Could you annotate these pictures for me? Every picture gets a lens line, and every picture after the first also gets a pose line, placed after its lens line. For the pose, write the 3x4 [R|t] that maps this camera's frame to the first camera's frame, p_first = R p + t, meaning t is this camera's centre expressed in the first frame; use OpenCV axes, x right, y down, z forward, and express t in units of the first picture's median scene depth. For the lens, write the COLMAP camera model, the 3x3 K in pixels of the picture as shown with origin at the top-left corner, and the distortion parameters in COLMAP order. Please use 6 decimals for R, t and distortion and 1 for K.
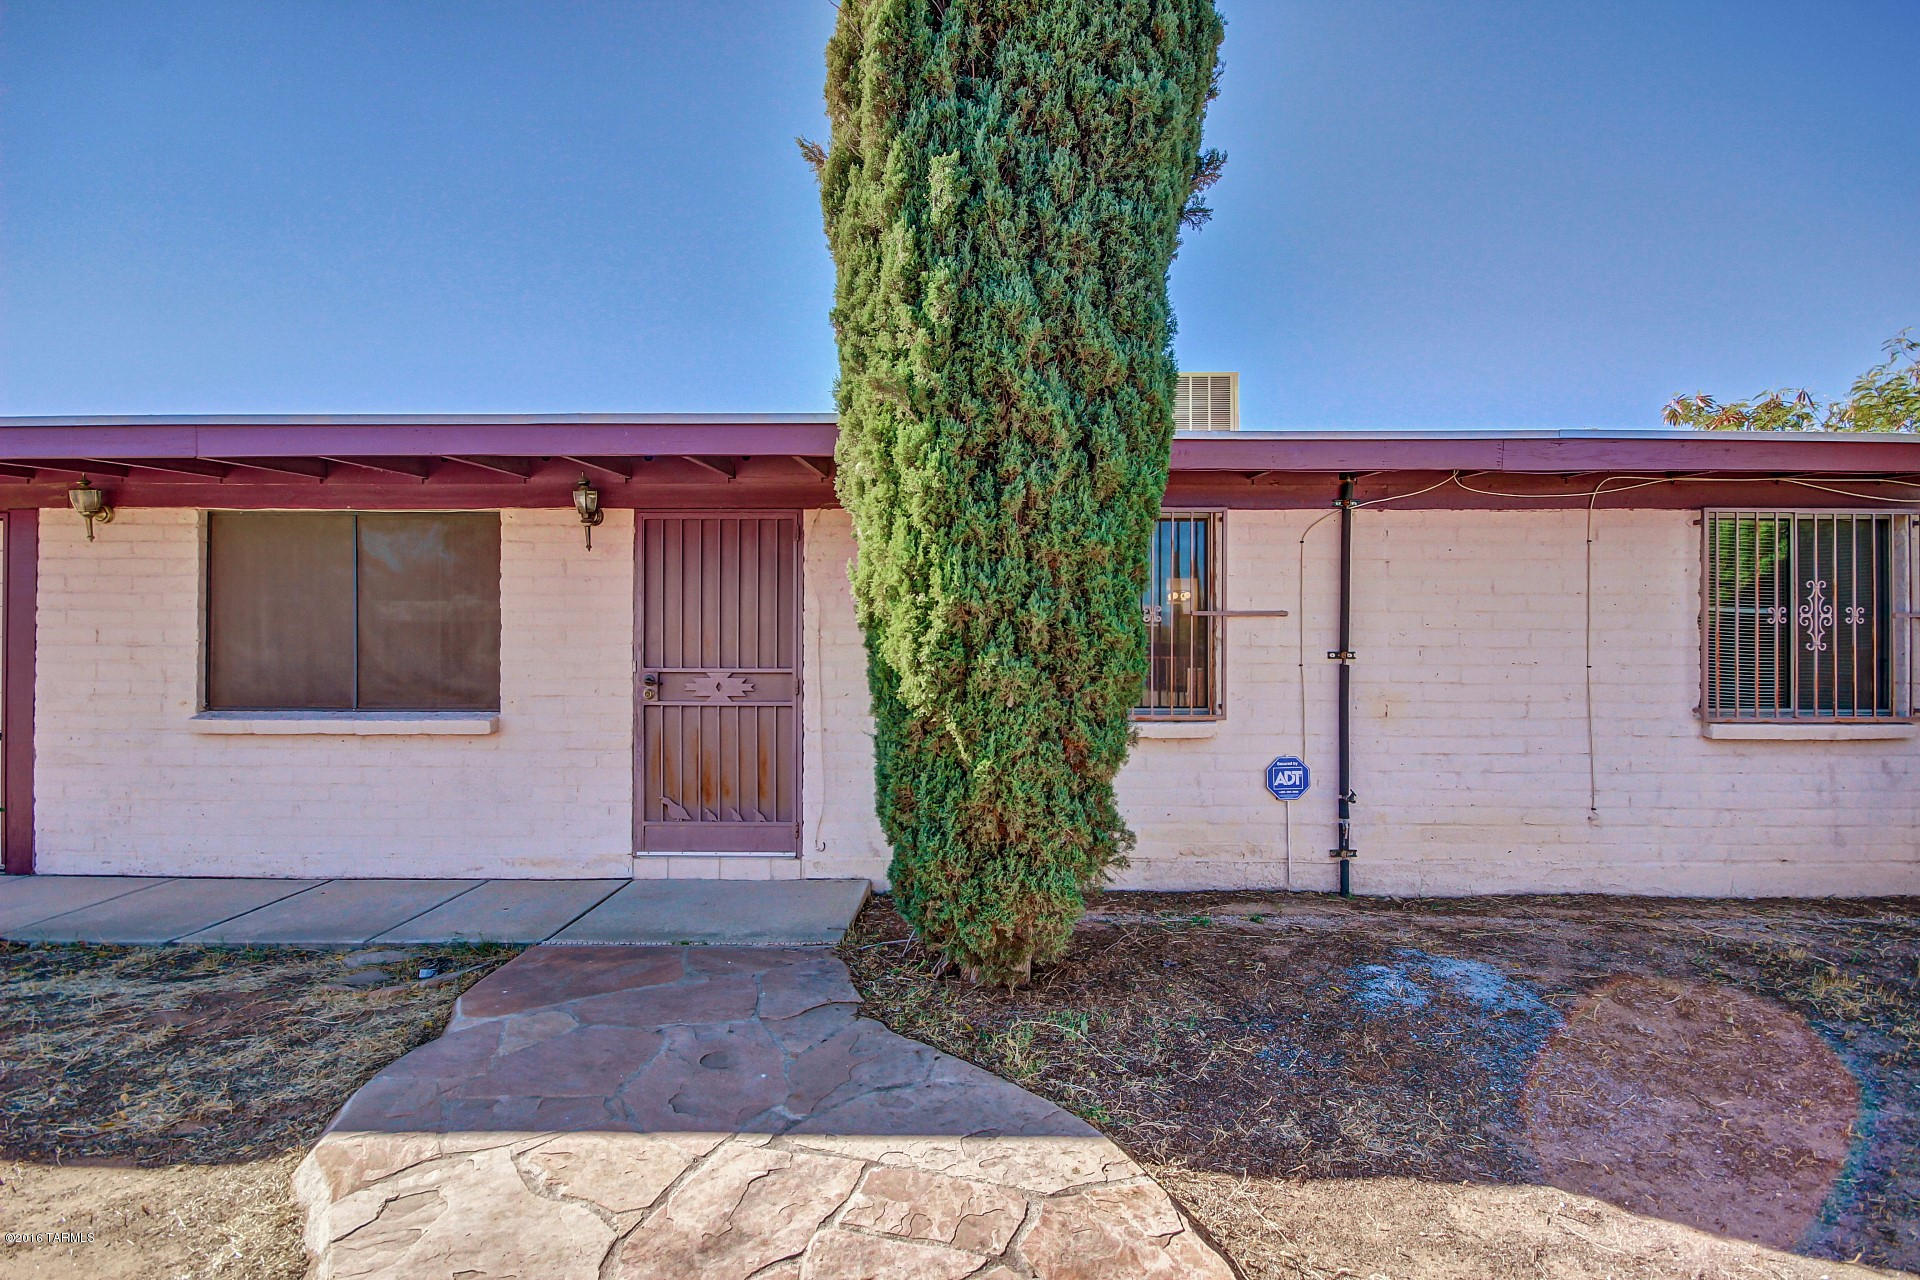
lens RADIAL K [[910.9, 0, 960.7], [0, 910.9, 641.2], [0, 0, 1]] dist [0.012973, -0.008745]
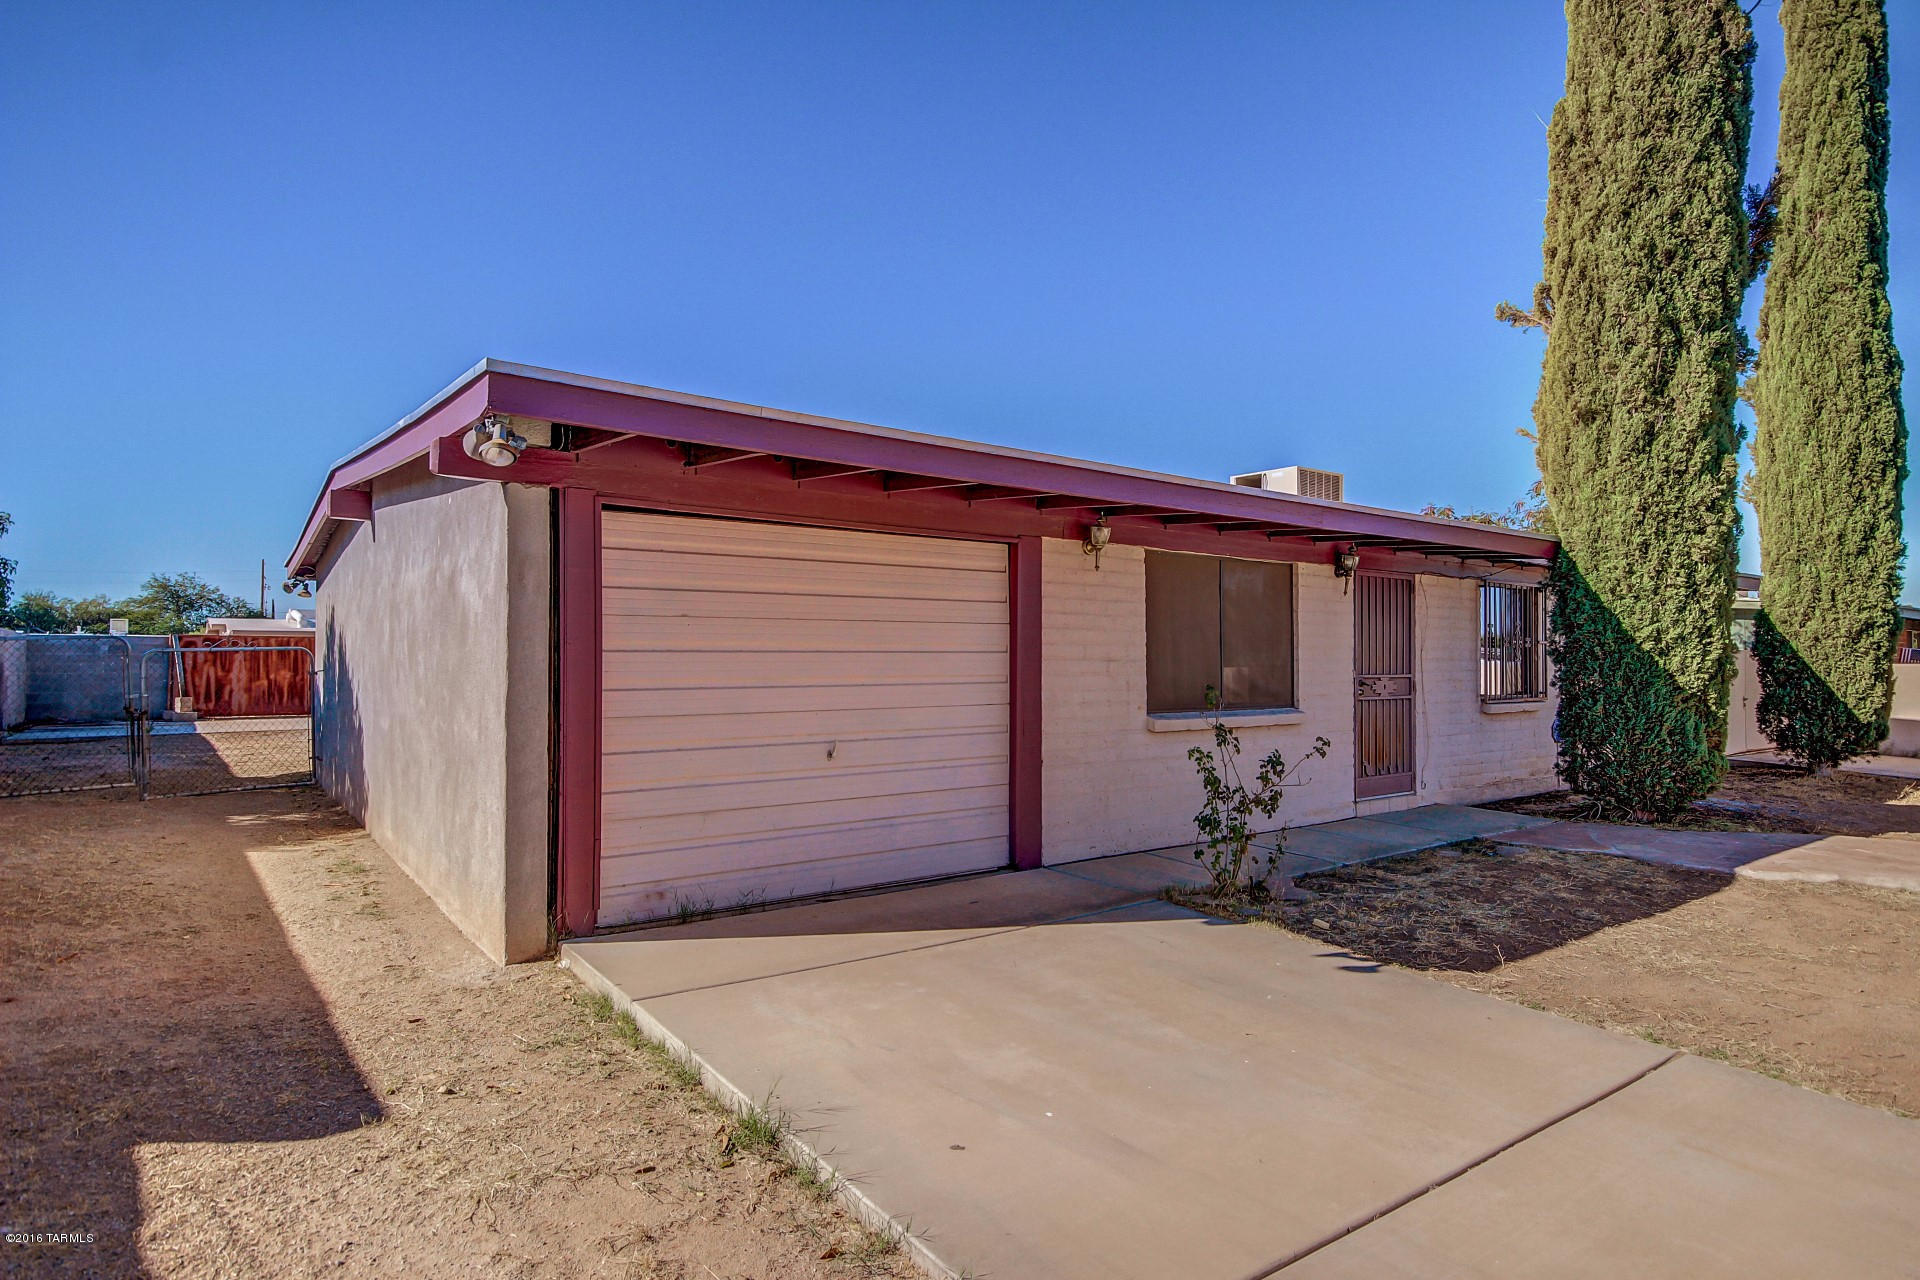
lens RADIAL K [[1120.2, 0, 963.3], [0, 1120.2, 648.8], [0, 0, 1]] dist [-0.002066, 0.000054]
pose [[0.763857, 0.005240, 0.645364, -3.029265], [-0.005522, 0.999984, -0.001583, -0.010197], [-0.645362, -0.002354, 0.763873, 0.033952]]
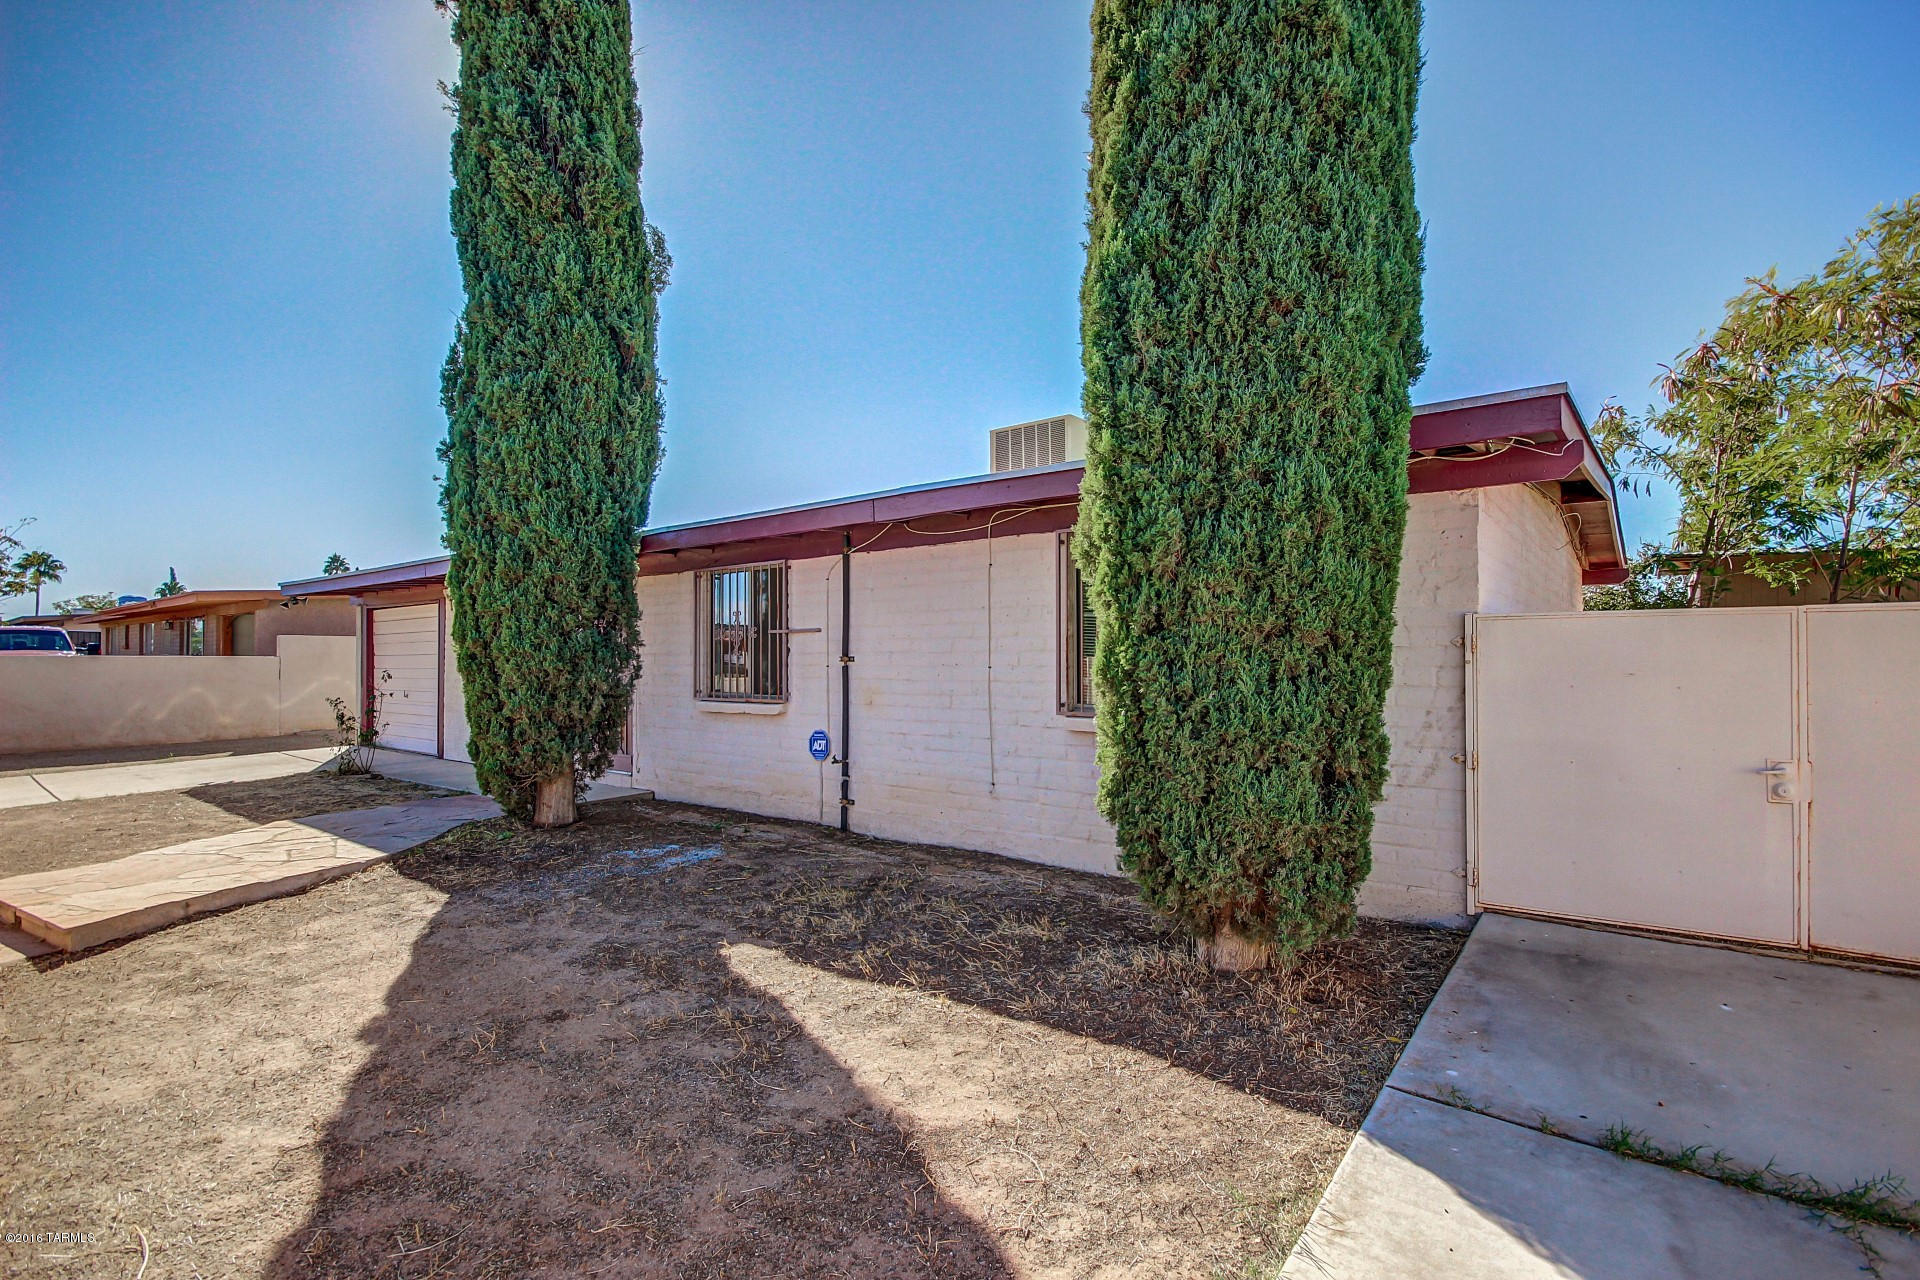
lens RADIAL K [[910.9, 0, 948.7], [0, 910.9, 647.3], [0, 0, 1]] dist [0.012973, -0.008745]
pose [[0.777862, -0.014401, -0.628270, 1.310464], [0.010354, 0.999895, -0.010100, 0.012422], [0.628350, 0.001351, 0.777929, 0.017789]]
